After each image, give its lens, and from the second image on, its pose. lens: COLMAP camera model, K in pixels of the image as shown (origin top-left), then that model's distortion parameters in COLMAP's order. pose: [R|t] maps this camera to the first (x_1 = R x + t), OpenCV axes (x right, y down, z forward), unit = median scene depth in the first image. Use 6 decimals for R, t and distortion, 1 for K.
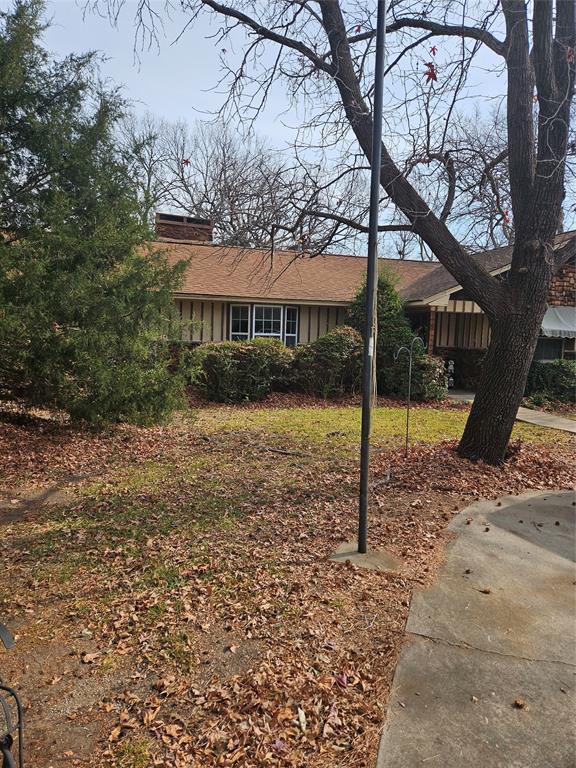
lens RADIAL K [[516.7, 0, 284.4], [0, 516.7, 380.1], [0, 0, 1]] dist [0.063216, -0.041630]
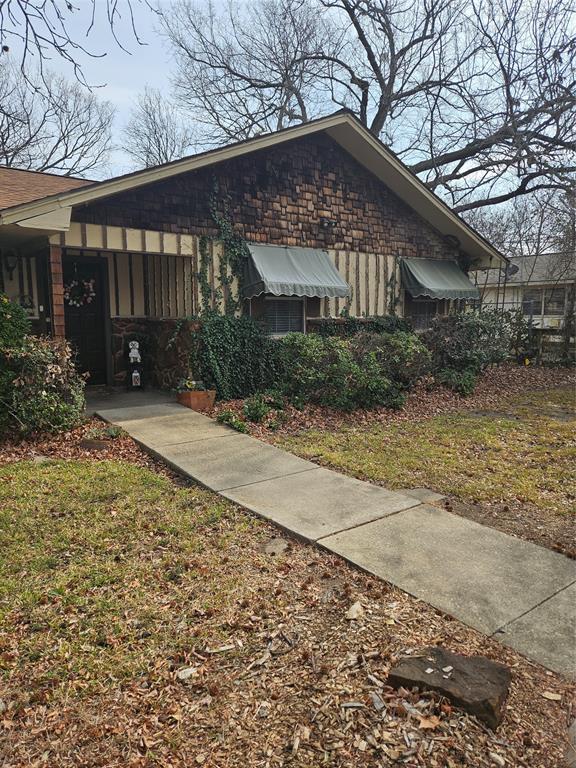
lens RADIAL K [[516.7, 0, 288.2], [0, 516.7, 385.1], [0, 0, 1]] dist [0.063216, -0.041630]
pose [[0.927334, -0.084510, 0.364569, 0.292878], [0.060659, 0.995230, 0.076406, -0.025299], [-0.369287, -0.048739, 0.928036, 0.443183]]
